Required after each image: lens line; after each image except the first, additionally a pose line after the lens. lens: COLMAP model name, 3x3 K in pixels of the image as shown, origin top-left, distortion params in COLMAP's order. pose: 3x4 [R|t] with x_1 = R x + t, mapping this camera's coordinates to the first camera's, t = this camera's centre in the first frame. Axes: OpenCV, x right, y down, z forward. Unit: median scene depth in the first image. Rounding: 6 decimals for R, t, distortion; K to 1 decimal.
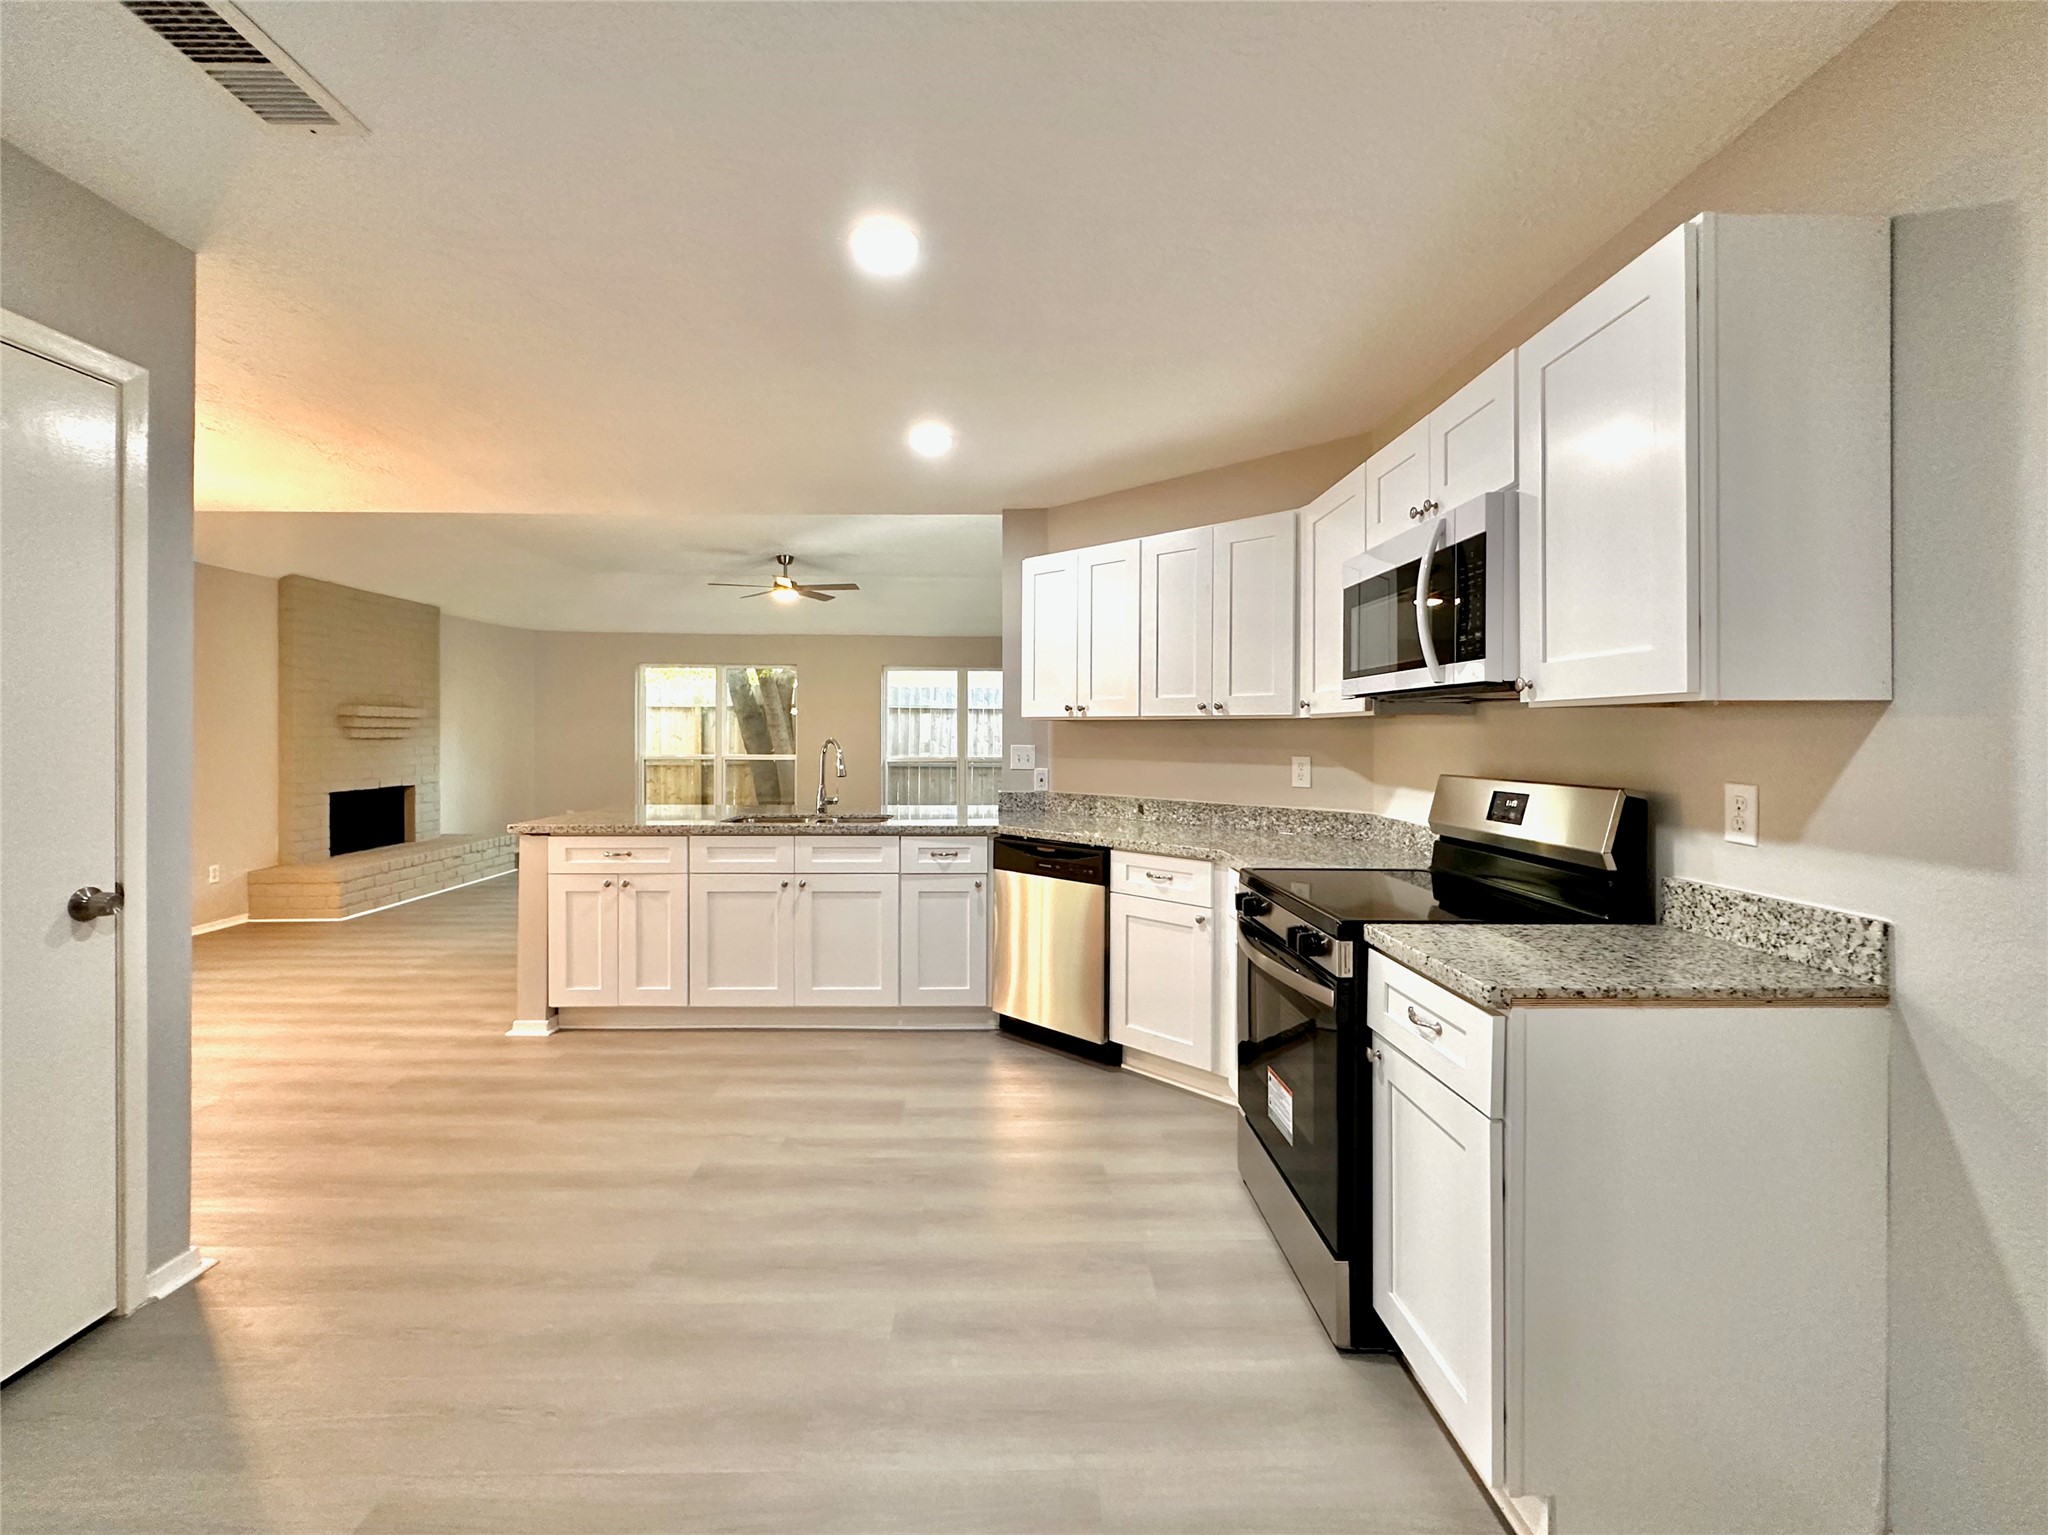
lens RADIAL K [[879.3, 0, 1013.7], [0, 879.3, 735.1], [0, 0, 1]] dist [-0.002773, 0.000057]
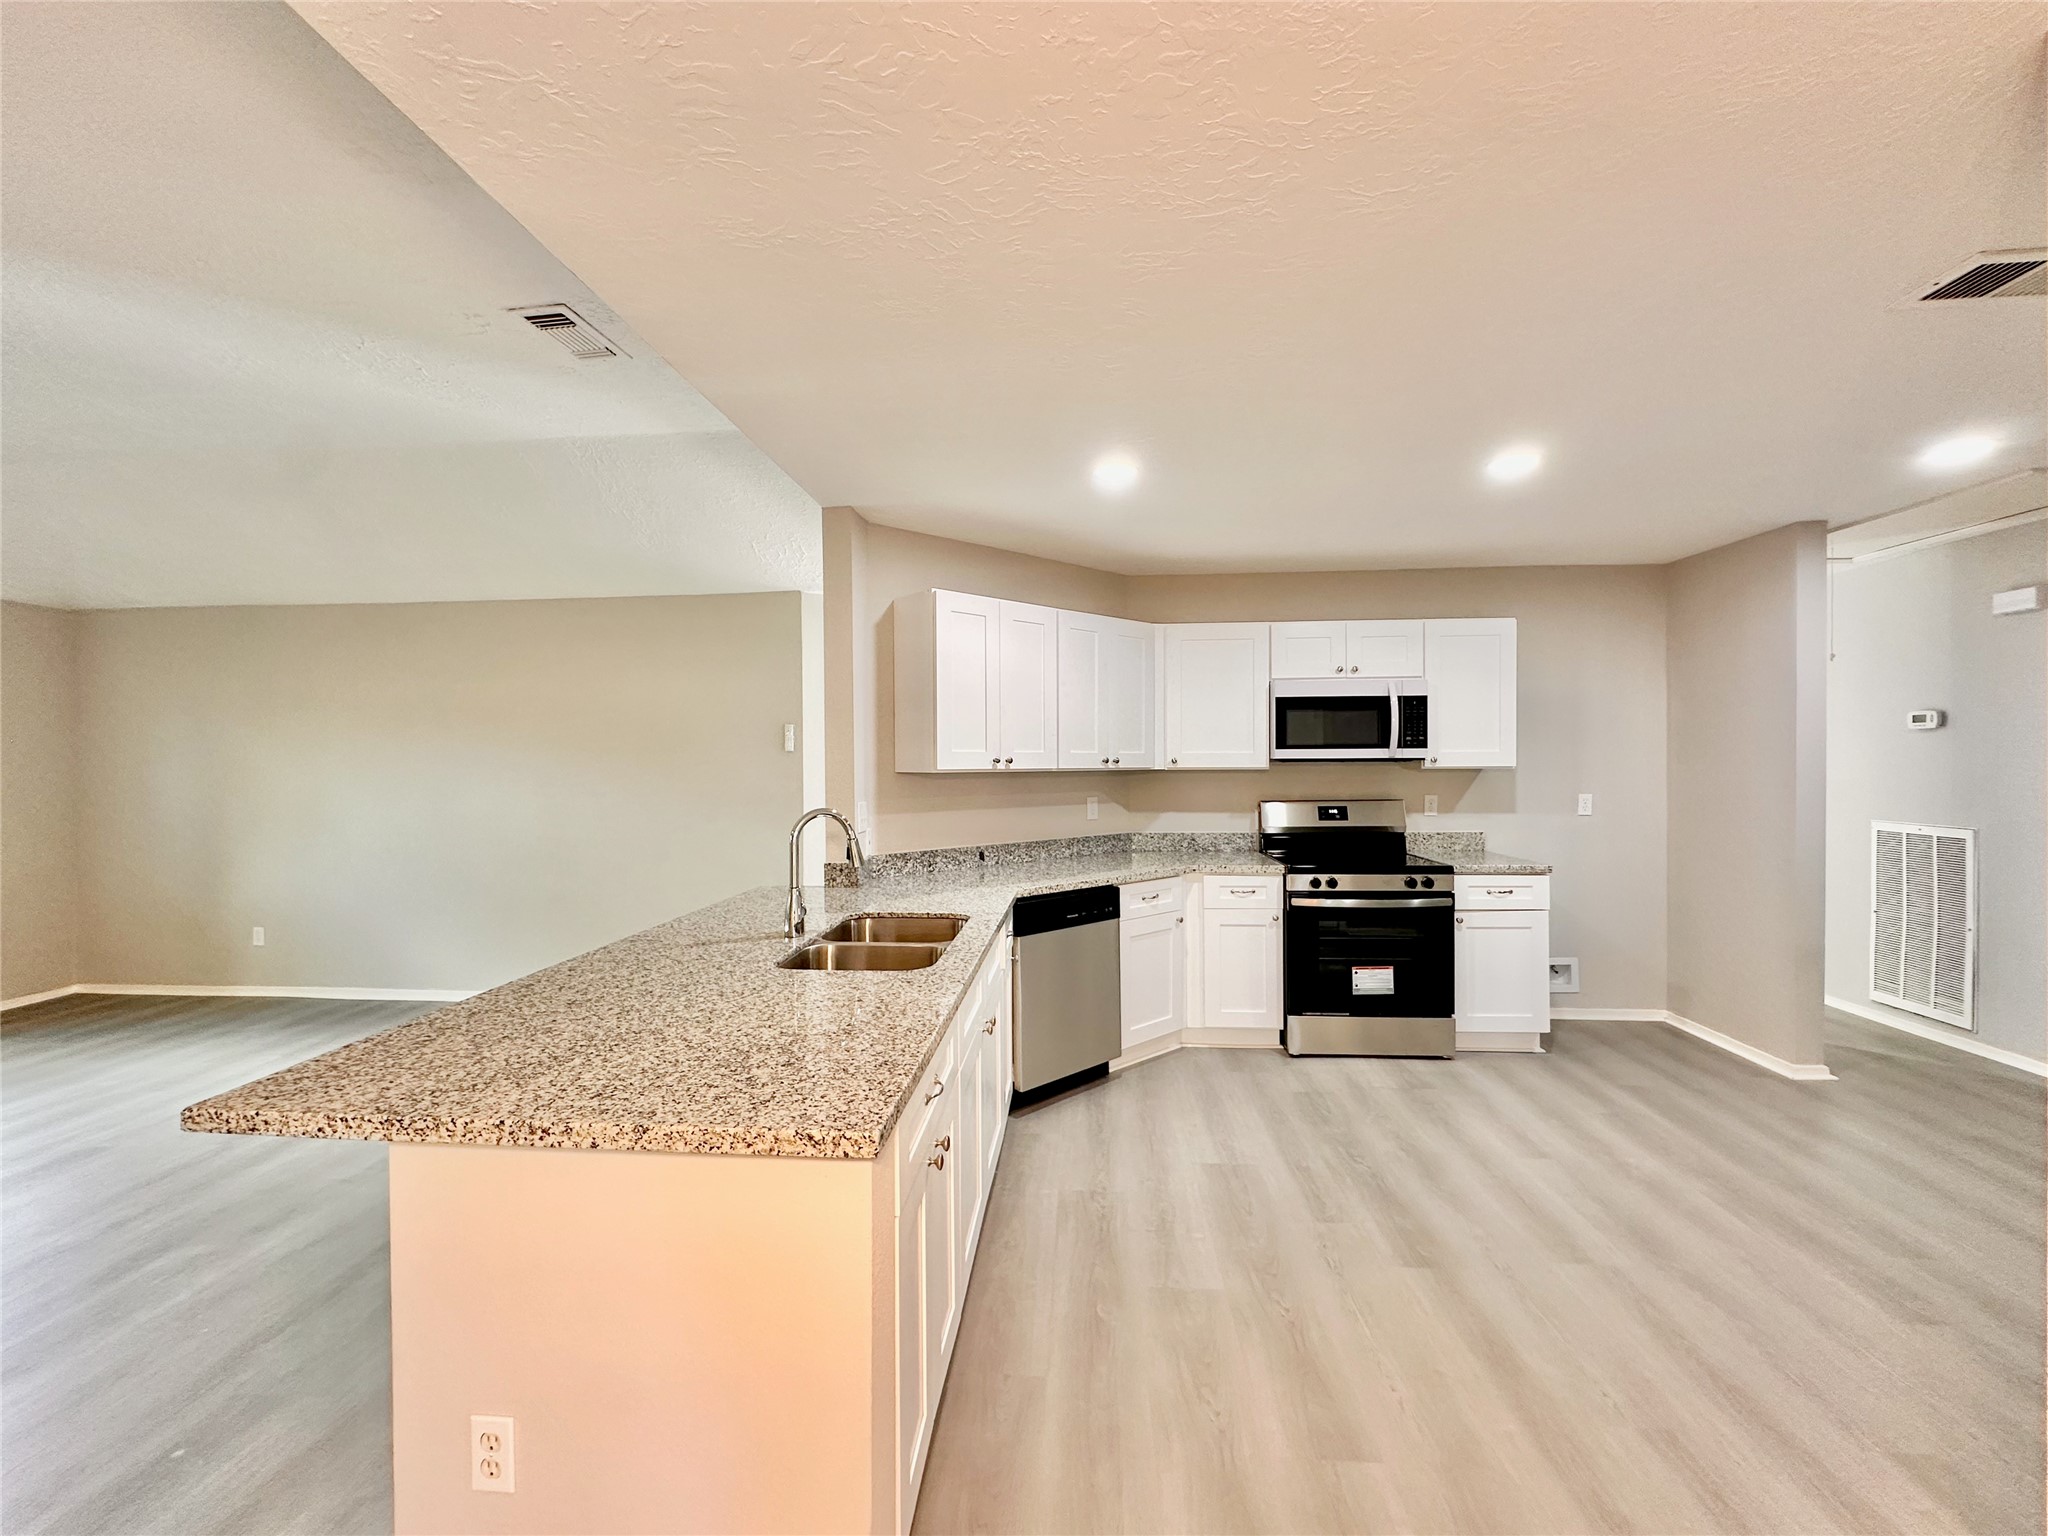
lens RADIAL K [[818.5, 0, 1022.1], [0, 818.5, 766.0], [0, 0, 1]] dist [-0.002559, 0.000348]
pose [[0.093701, -0.011778, 0.995531, -0.887940], [0.008058, 0.999906, 0.011071, -0.035916], [-0.995568, 0.006985, 0.093787, 0.938717]]
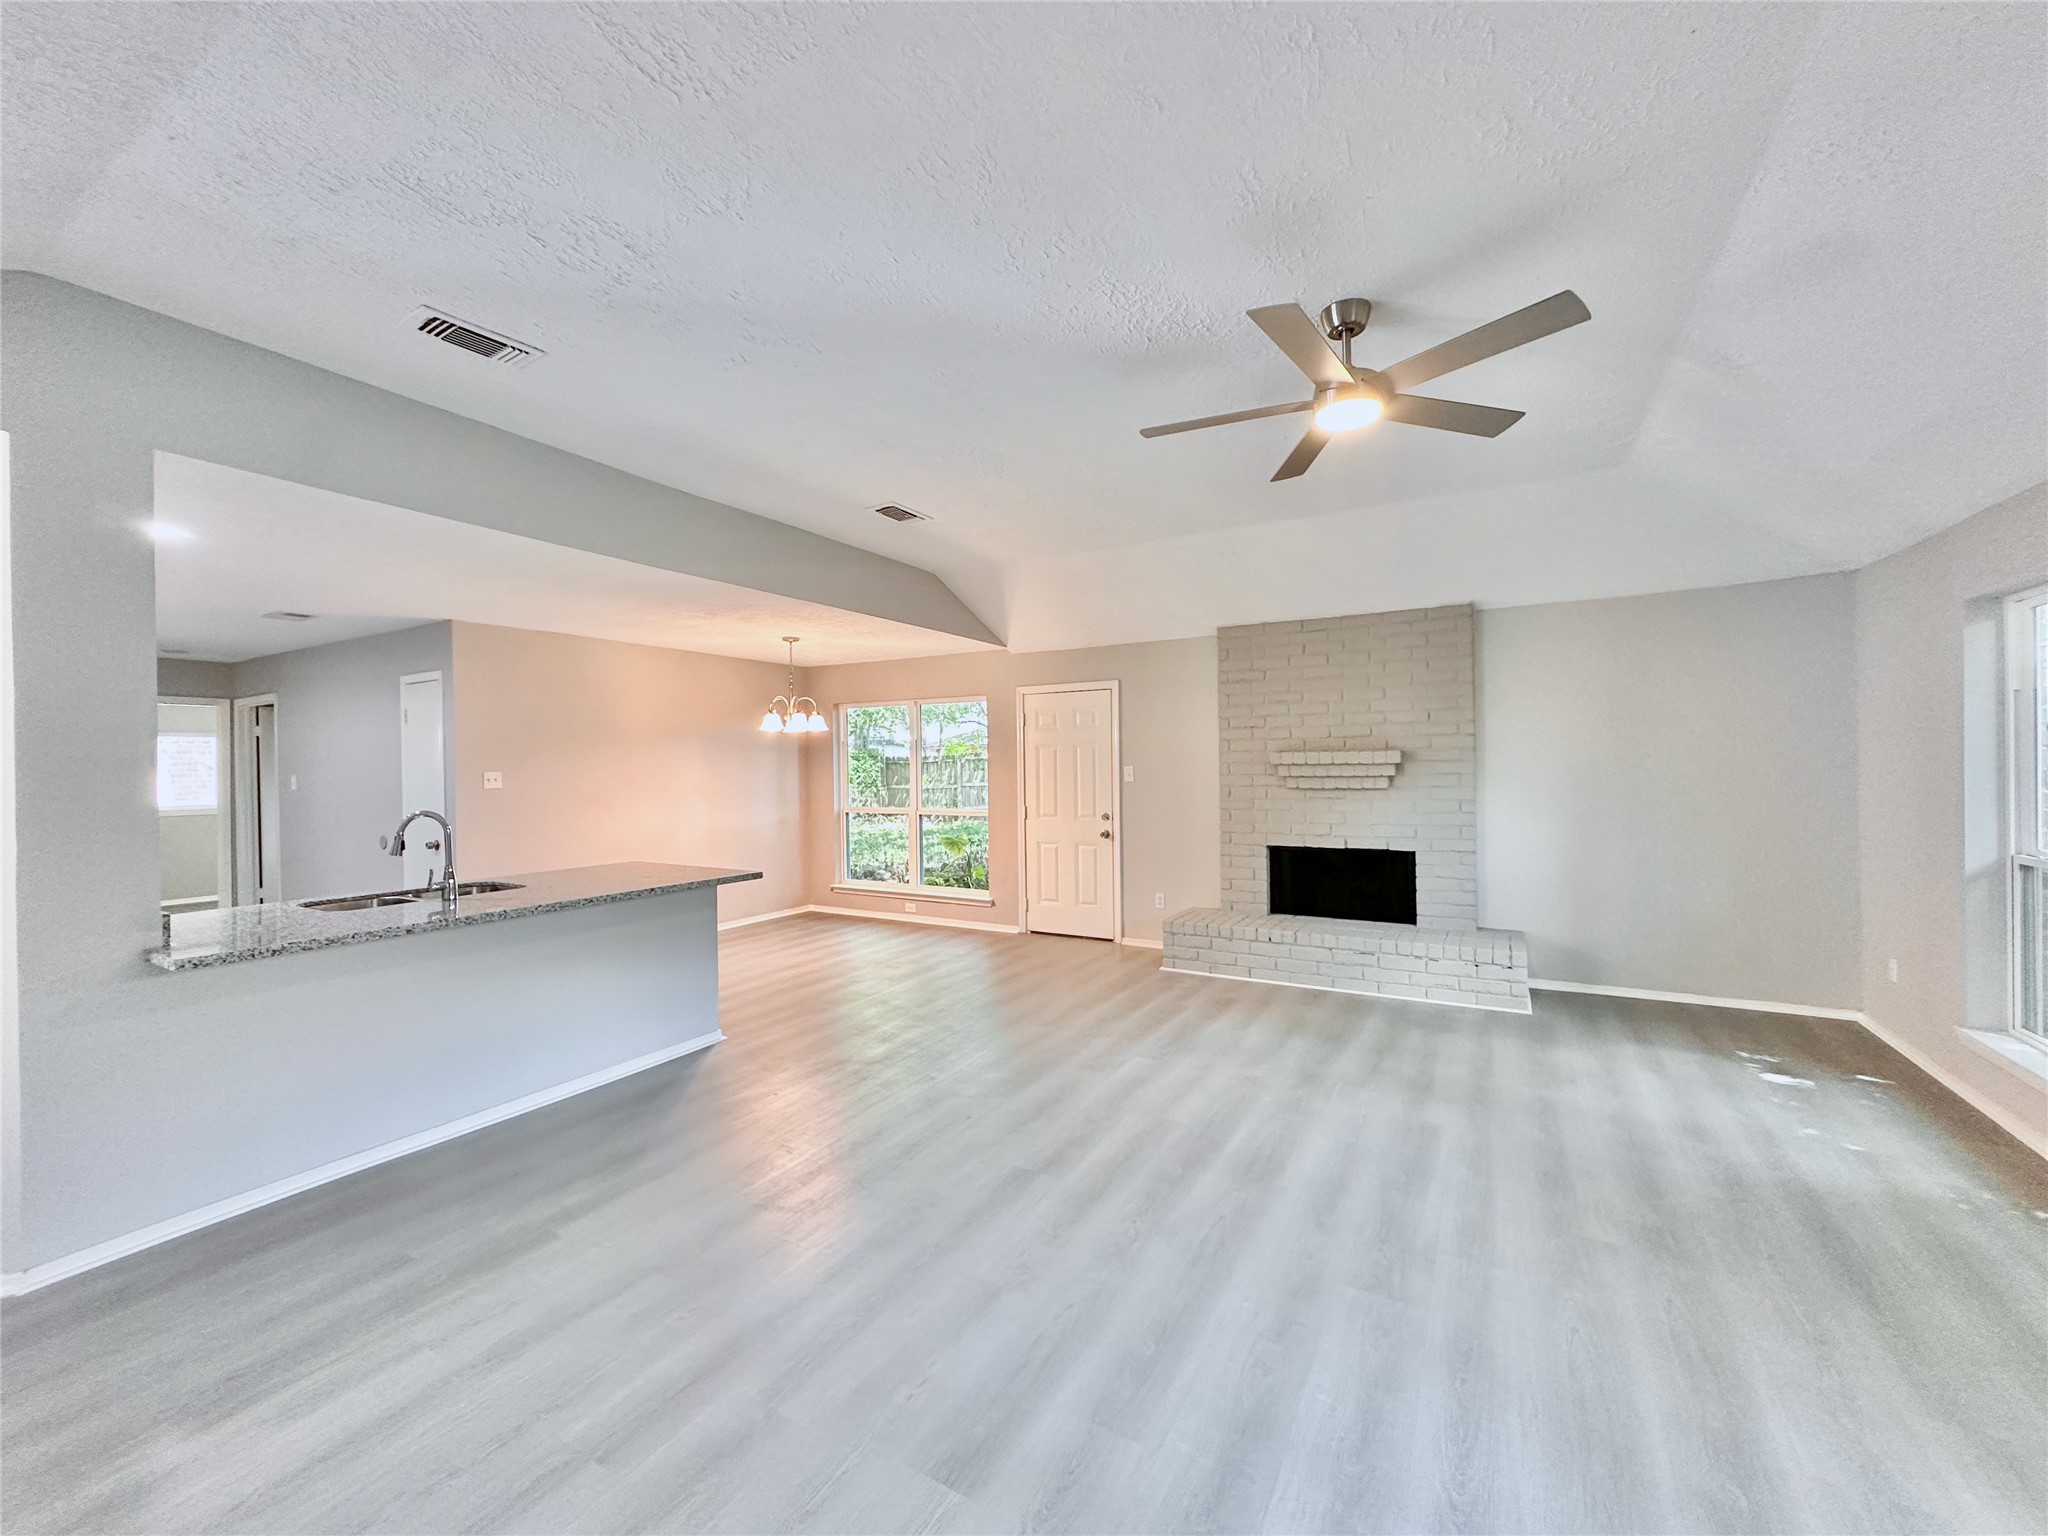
lens RADIAL K [[814.2, 0, 1022.2], [0, 814.2, 765.9], [0, 0, 1]] dist [-0.004455, 0.000460]
pose [[-0.515807, 0.004043, -0.856696, 0.191006], [0.007915, 0.999969, -0.000046, -0.039887], [0.856668, -0.006804, -0.515822, 2.204559]]
